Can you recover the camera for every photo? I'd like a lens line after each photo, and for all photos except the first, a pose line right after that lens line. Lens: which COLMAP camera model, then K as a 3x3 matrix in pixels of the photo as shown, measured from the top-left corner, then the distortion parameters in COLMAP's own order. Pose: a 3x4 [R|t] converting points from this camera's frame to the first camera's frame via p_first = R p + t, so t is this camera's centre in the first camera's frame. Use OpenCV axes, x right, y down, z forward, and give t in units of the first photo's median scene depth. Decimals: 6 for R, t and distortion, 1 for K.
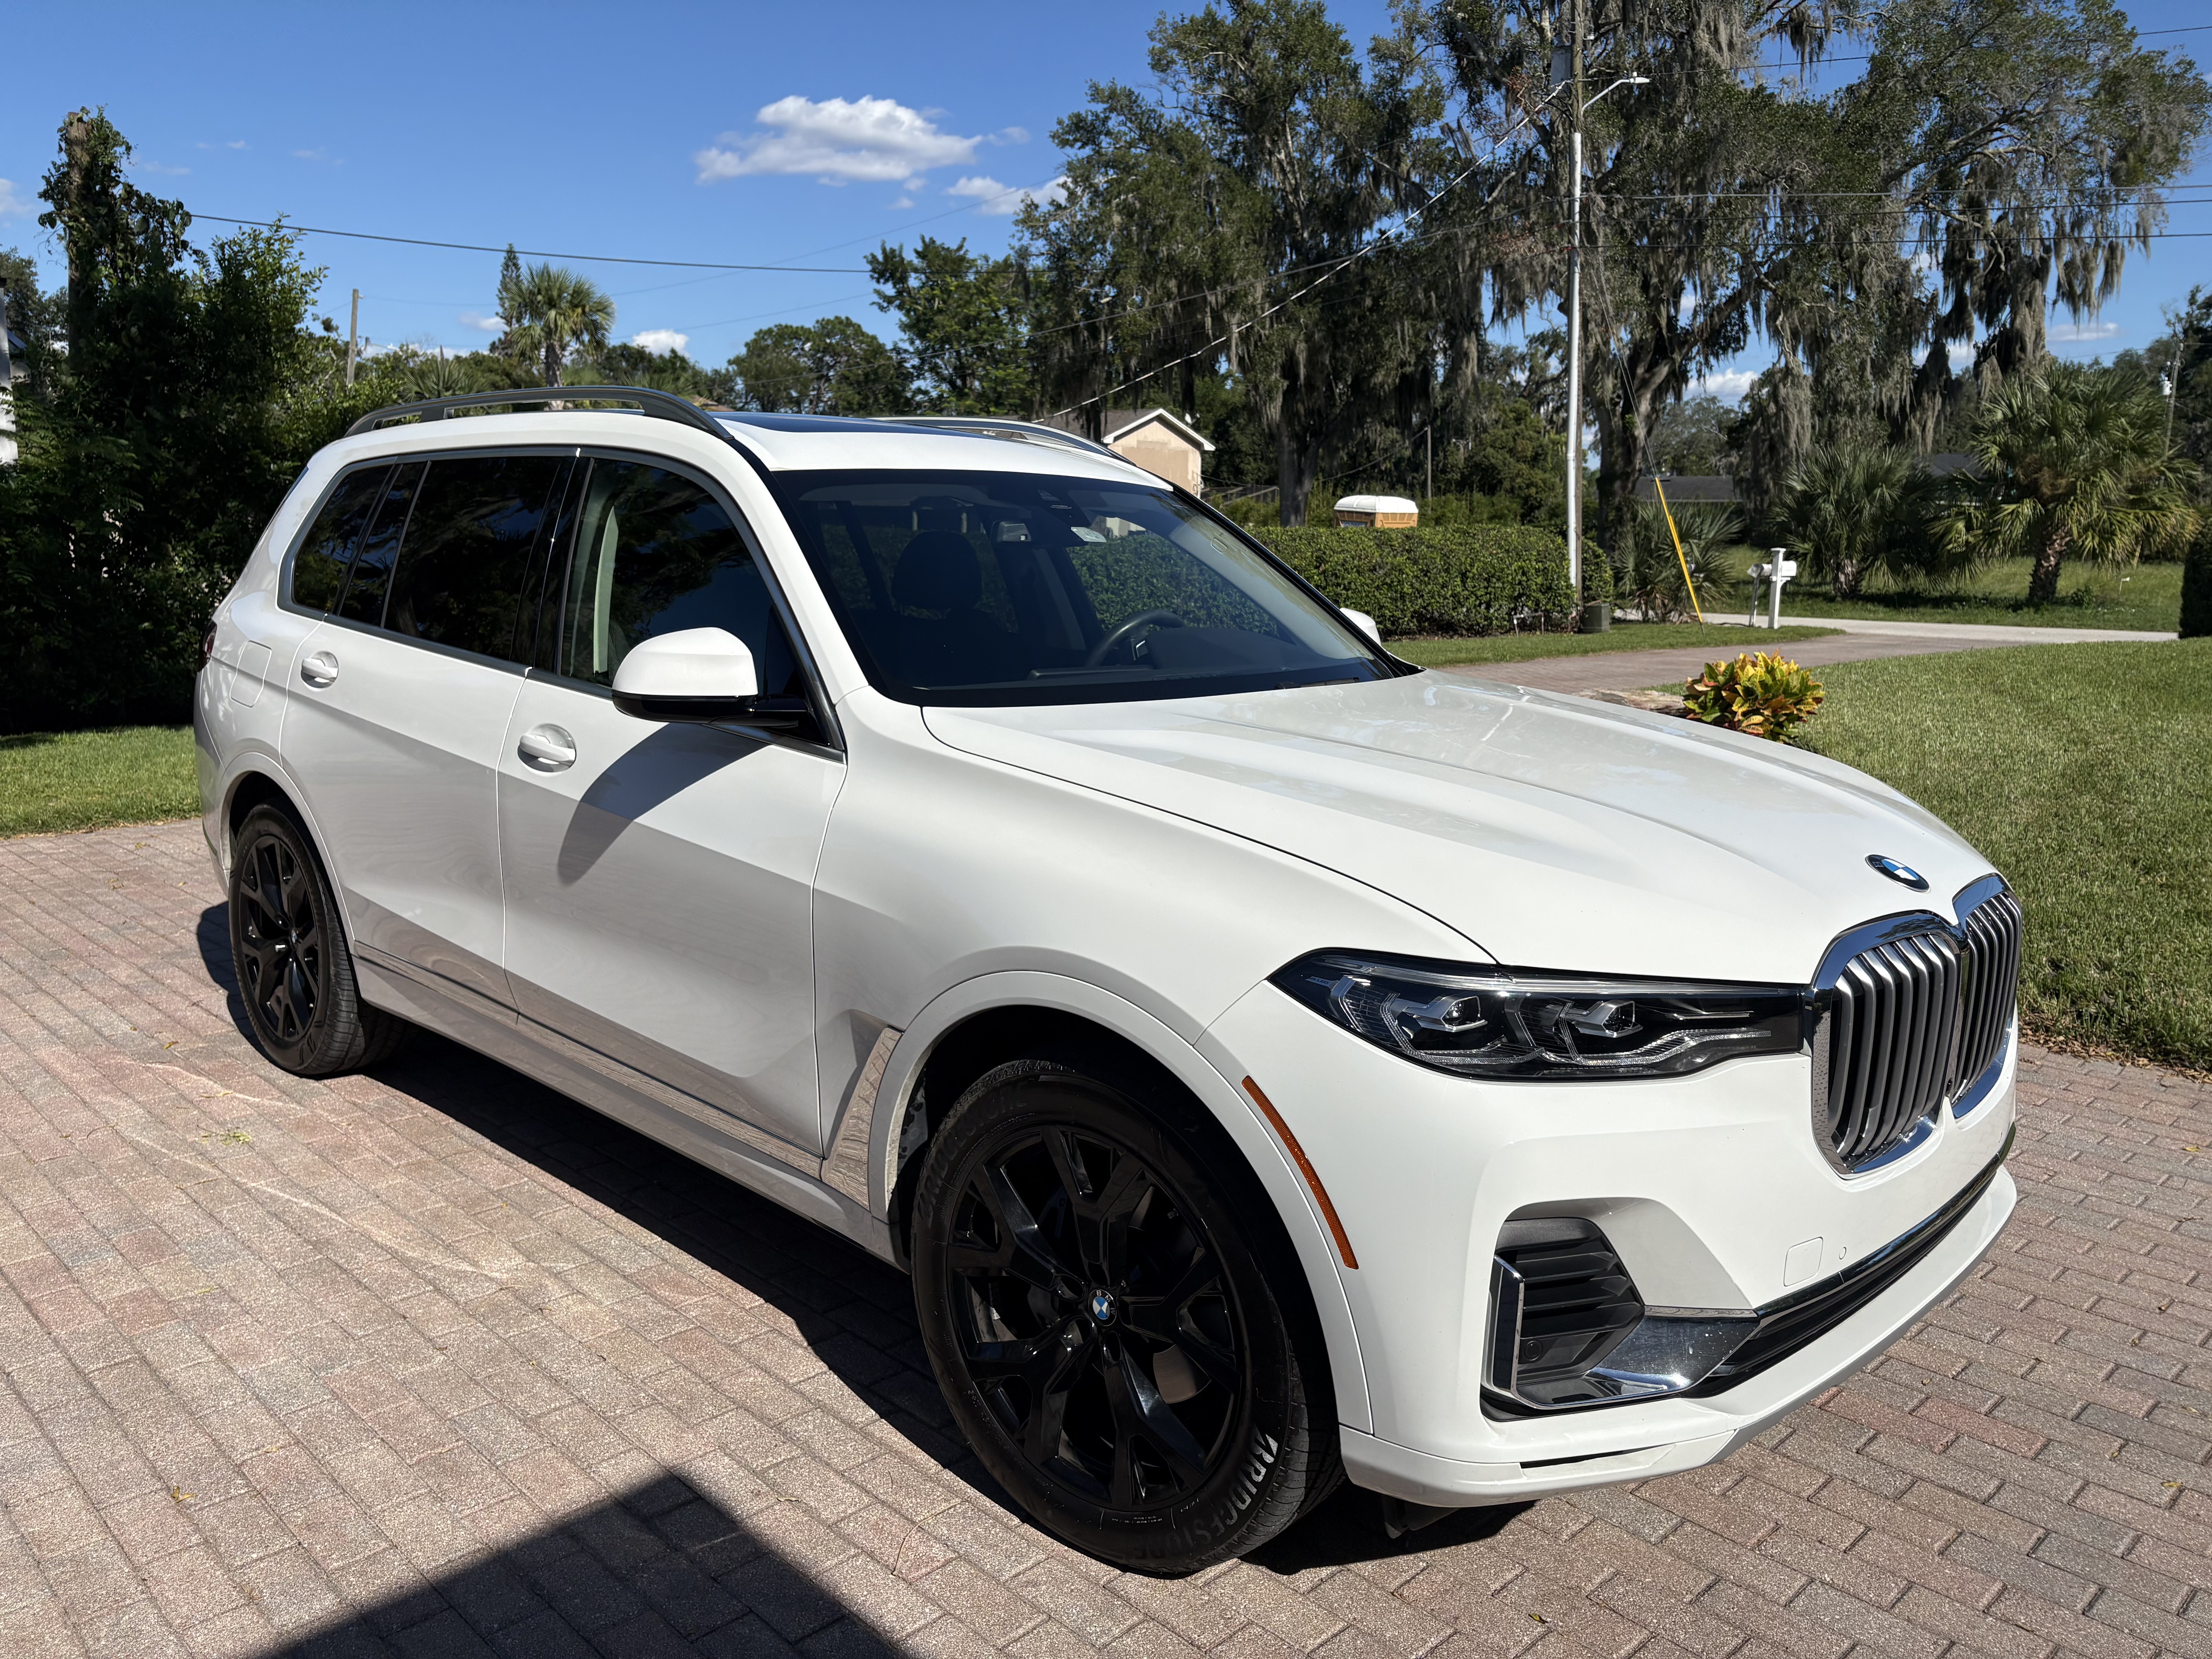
lens RADIAL K [[1697.5, 0, 1072.7], [0, 1697.5, 725.2], [0, 0, 1]] dist [0.074436, -0.095133]
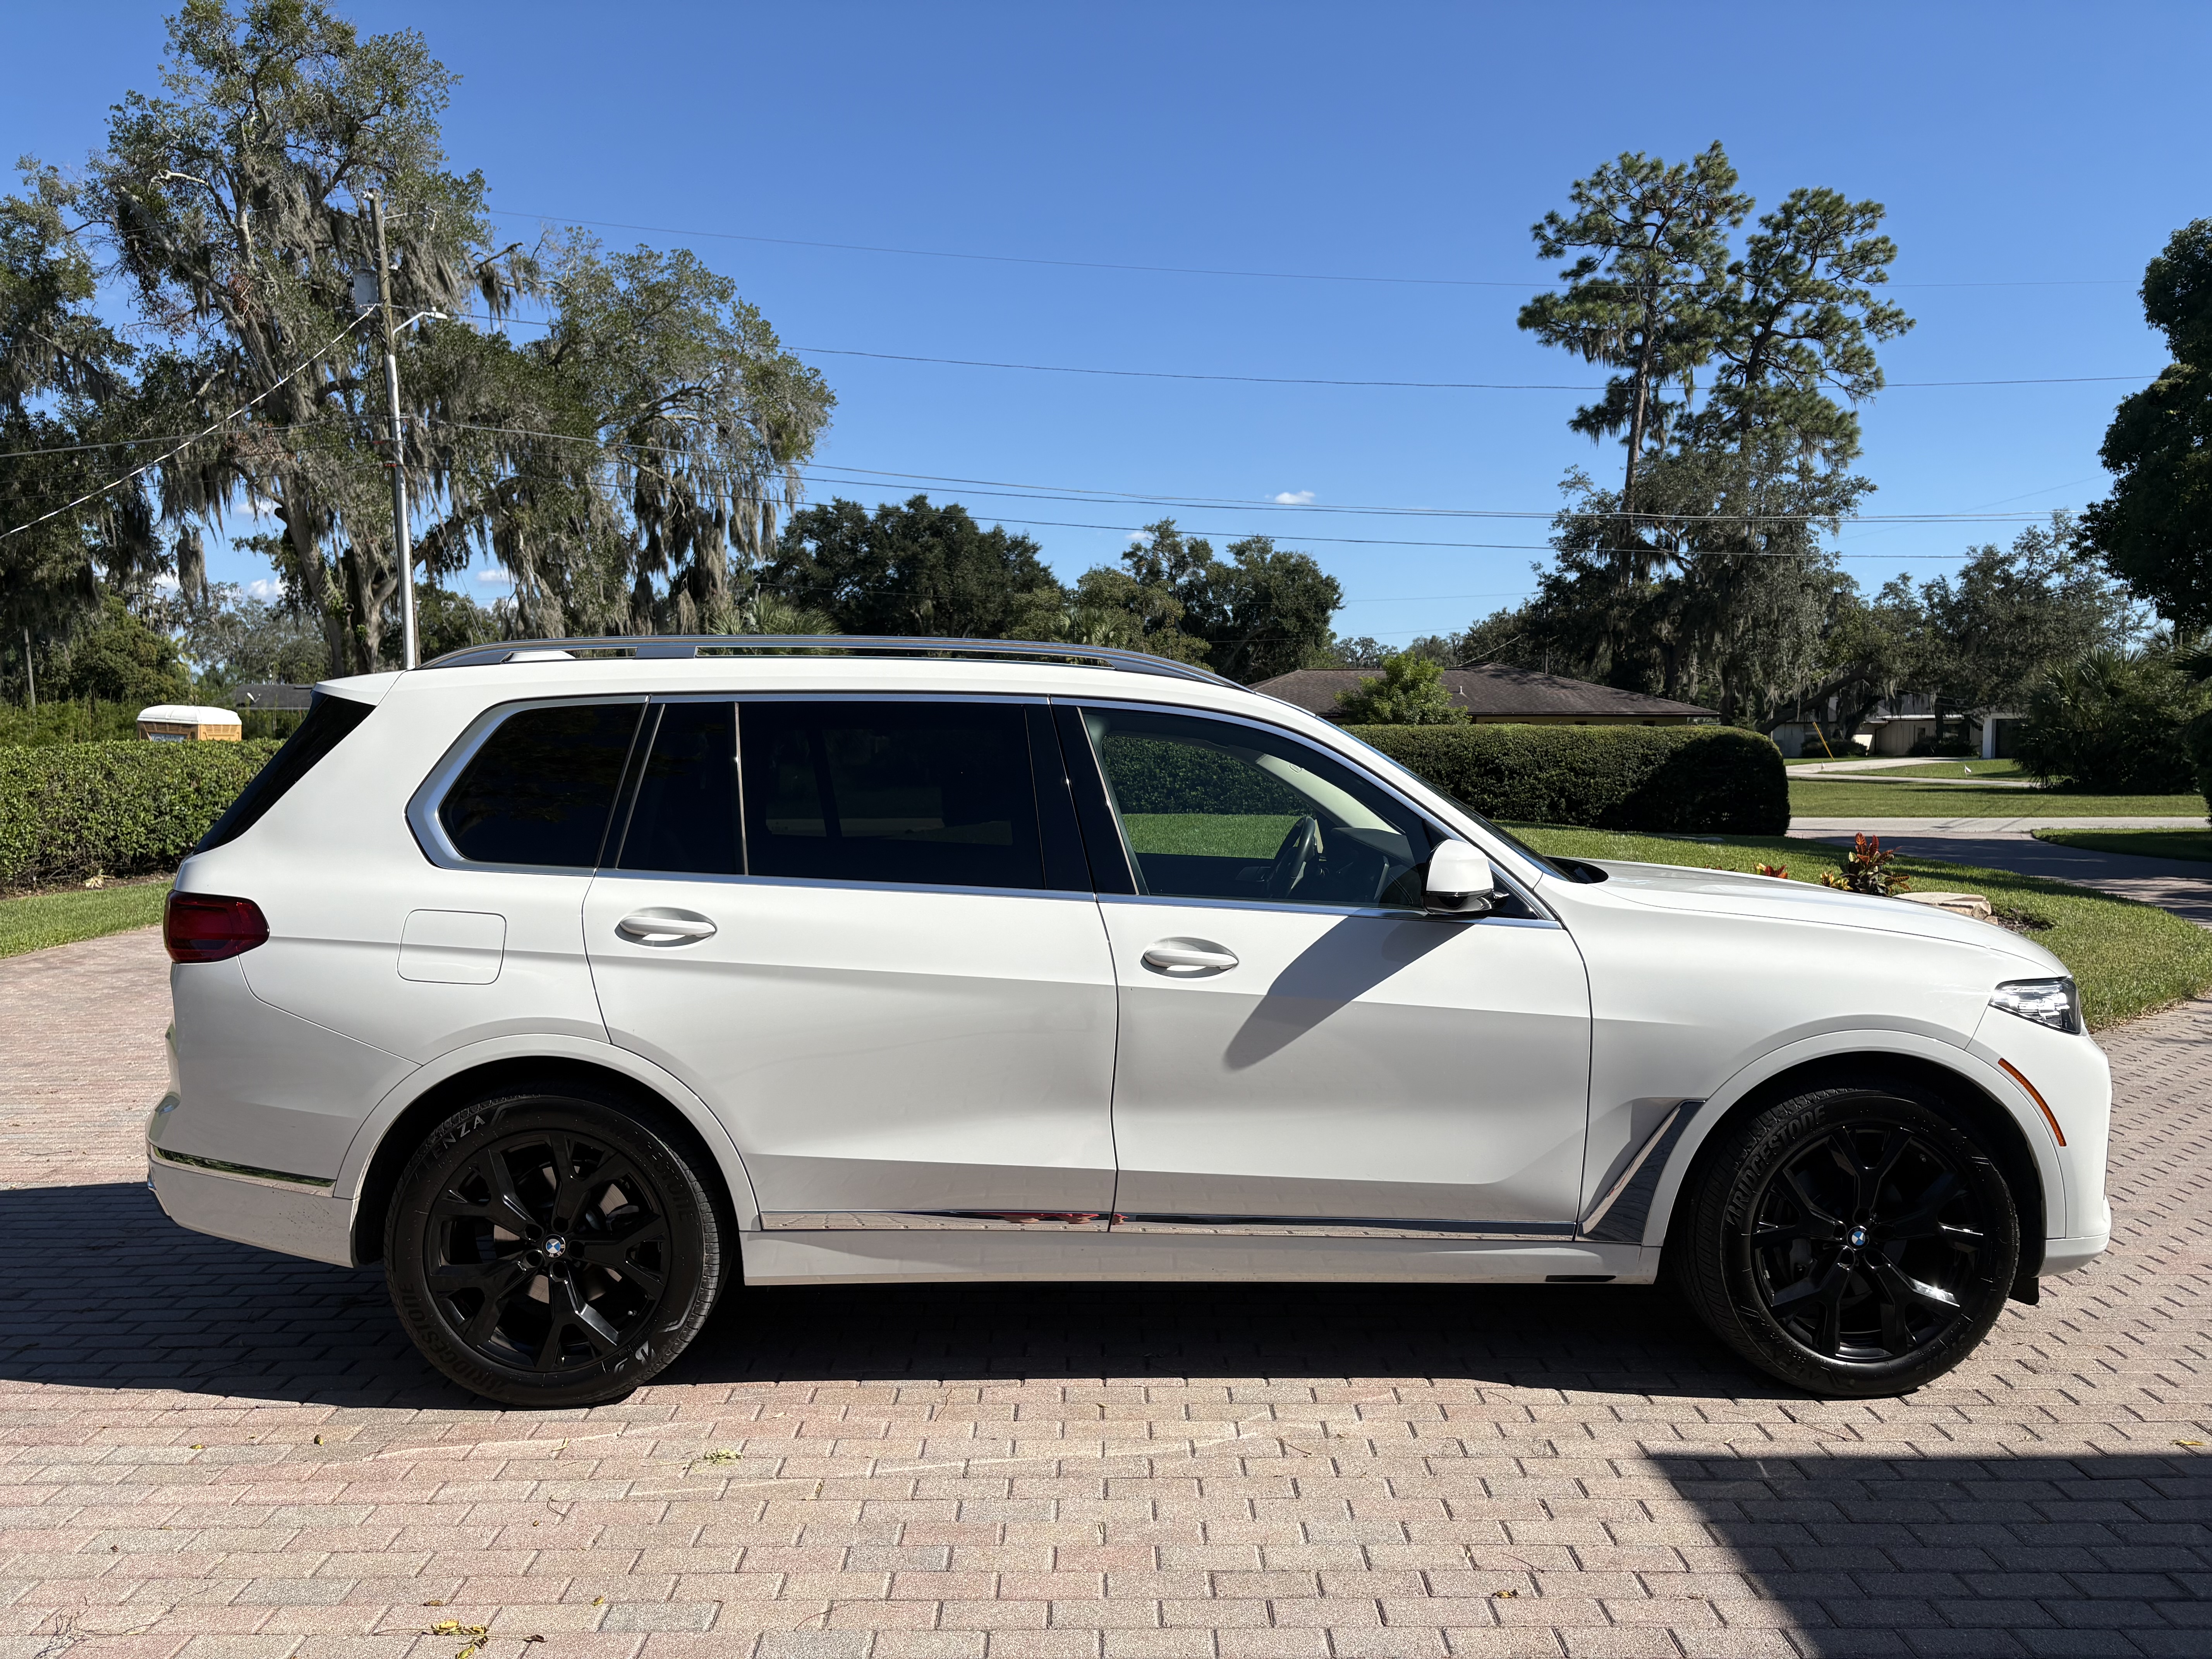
lens RADIAL K [[1697.5, 0, 1072.7], [0, 1697.5, 725.2], [0, 0, 1]] dist [0.074436, -0.095133]
pose [[0.691447, -0.007711, 0.722386, -0.130137], [0.093783, 0.992440, -0.079173, -0.006293], [-0.716314, 0.122492, 0.686942, 0.027982]]
